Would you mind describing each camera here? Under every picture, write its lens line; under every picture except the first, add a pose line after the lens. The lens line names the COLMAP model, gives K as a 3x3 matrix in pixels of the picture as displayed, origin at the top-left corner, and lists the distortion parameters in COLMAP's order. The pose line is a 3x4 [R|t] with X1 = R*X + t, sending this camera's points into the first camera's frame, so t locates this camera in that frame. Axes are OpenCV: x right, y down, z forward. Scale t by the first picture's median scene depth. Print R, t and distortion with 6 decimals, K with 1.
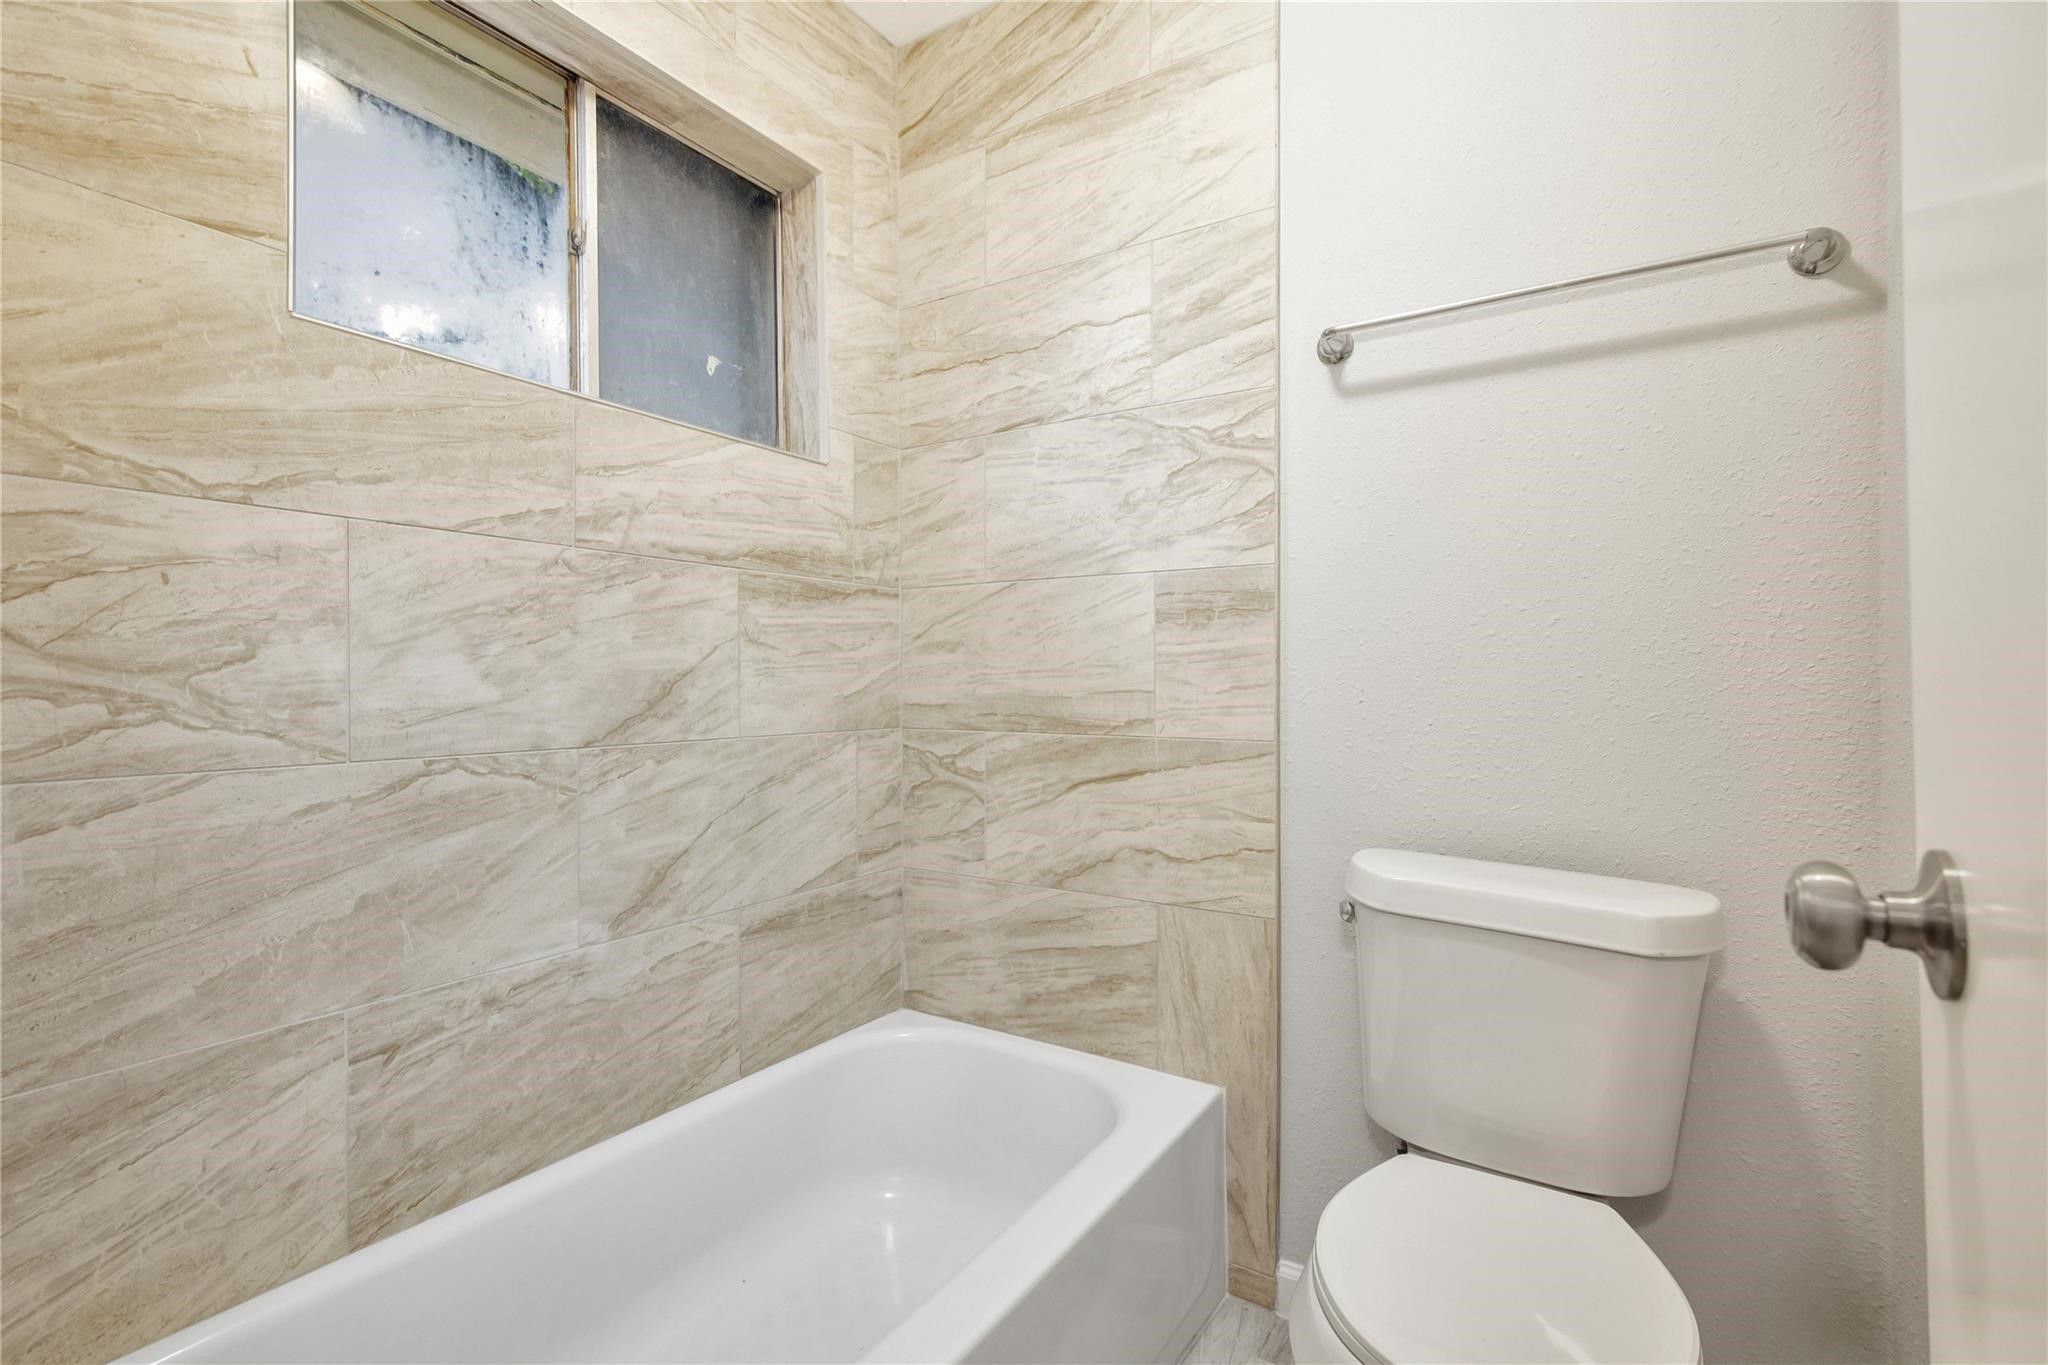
lens RADIAL K [[941.6, 0, 1024.5], [0, 941.6, 682.3], [0, 0, 1]] dist [0.005590, 0.000328]
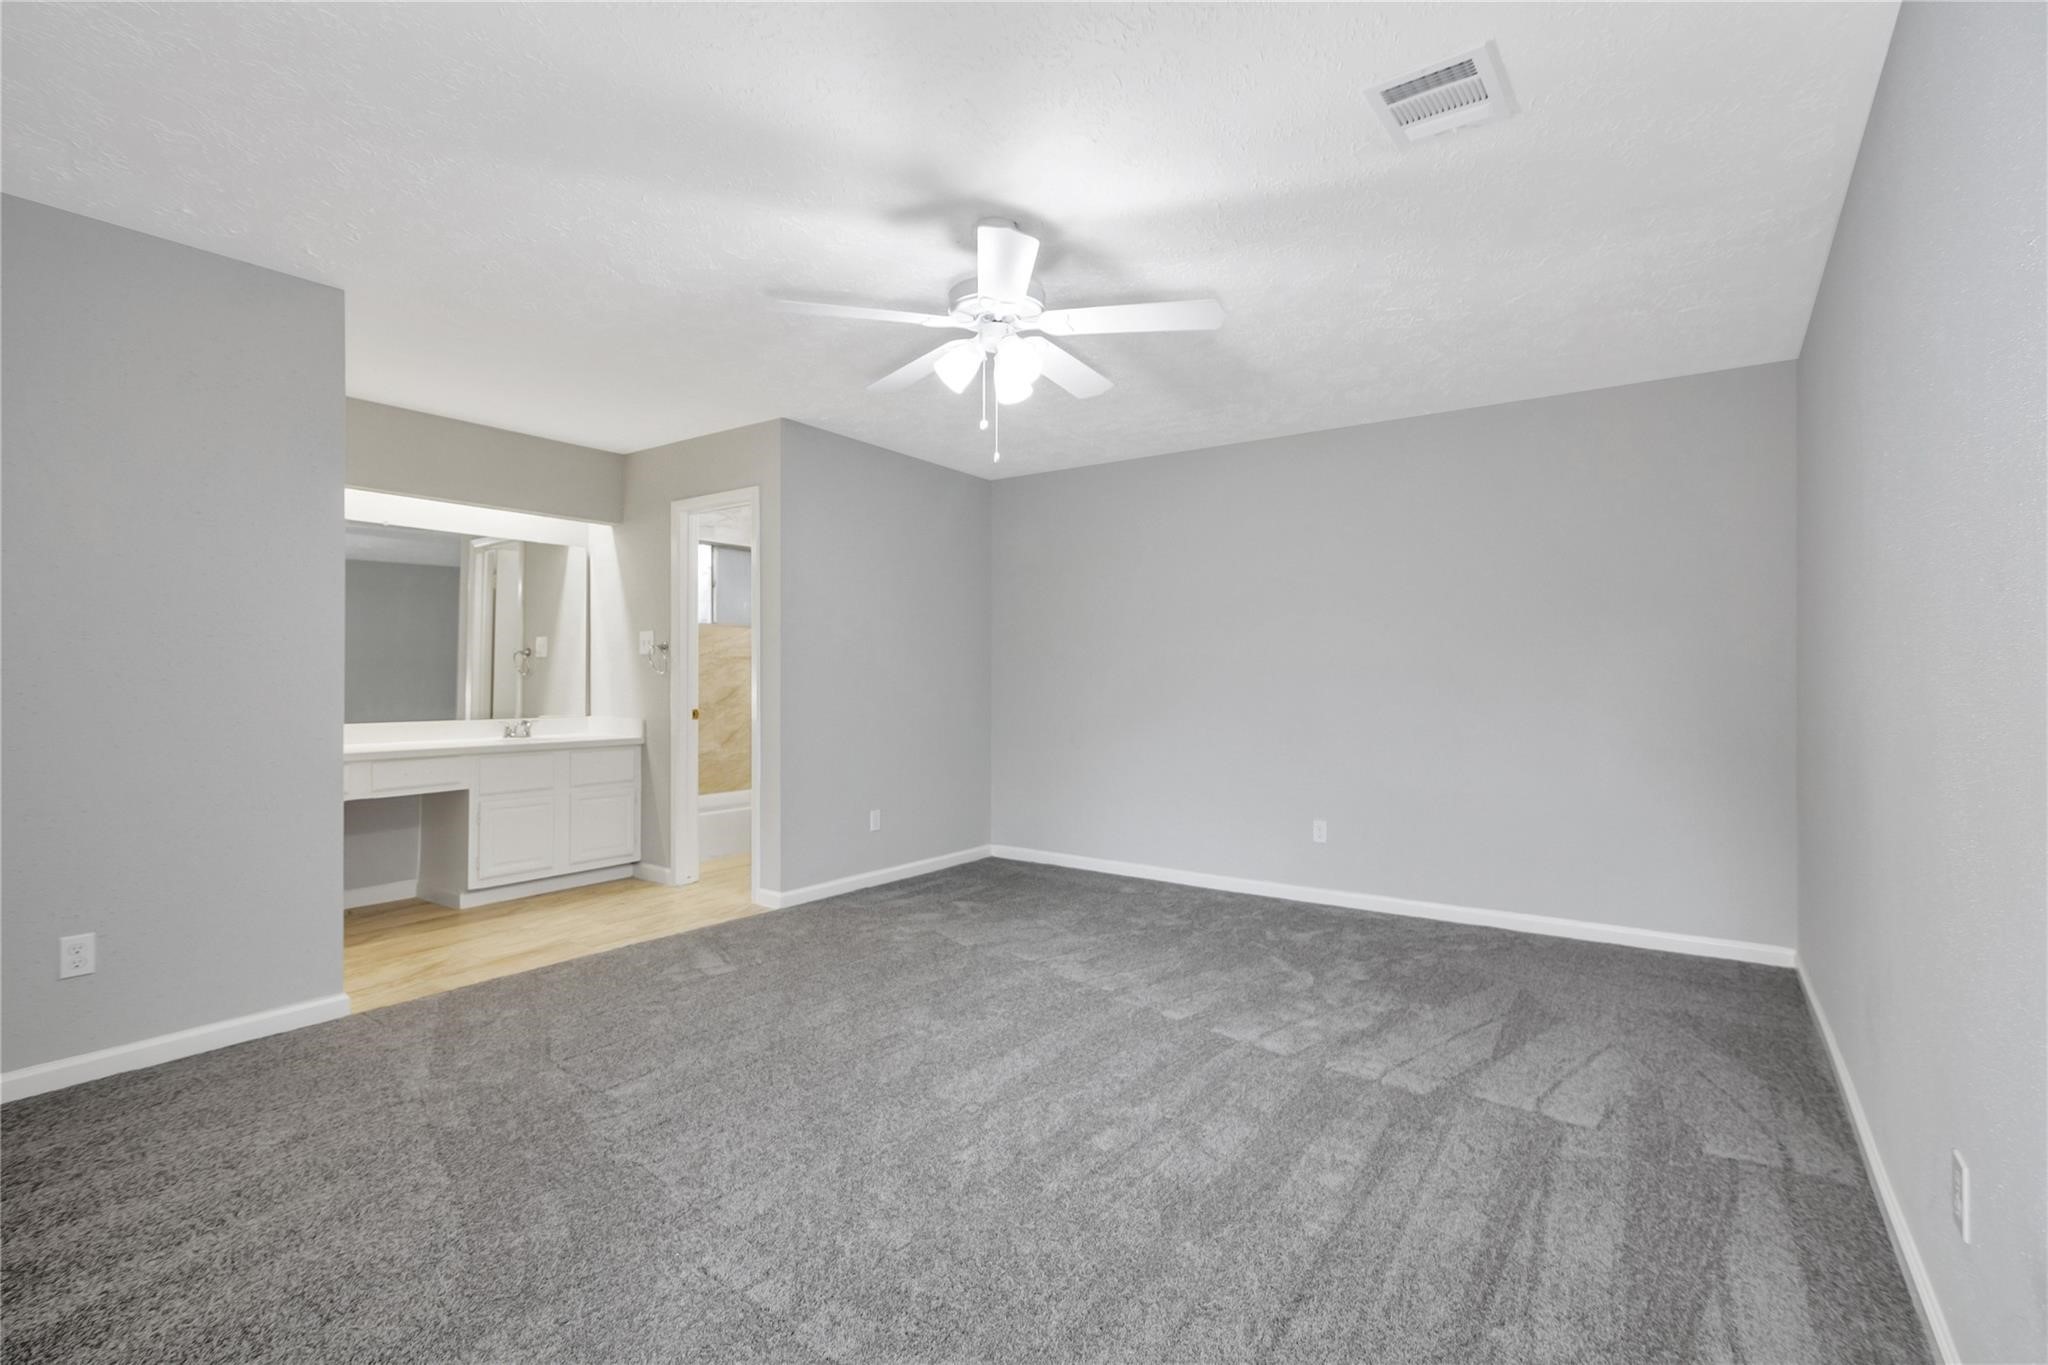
lens RADIAL K [[941.6, 0, 1023.1], [0, 941.6, 680.5], [0, 0, 1]] dist [0.005590, 0.000328]
pose [[0.999017, 0.001777, -0.044283, 1.102233], [-0.001856, 0.999997, -0.001744, -0.033062], [0.044279, 0.001825, 0.999018, -3.157348]]
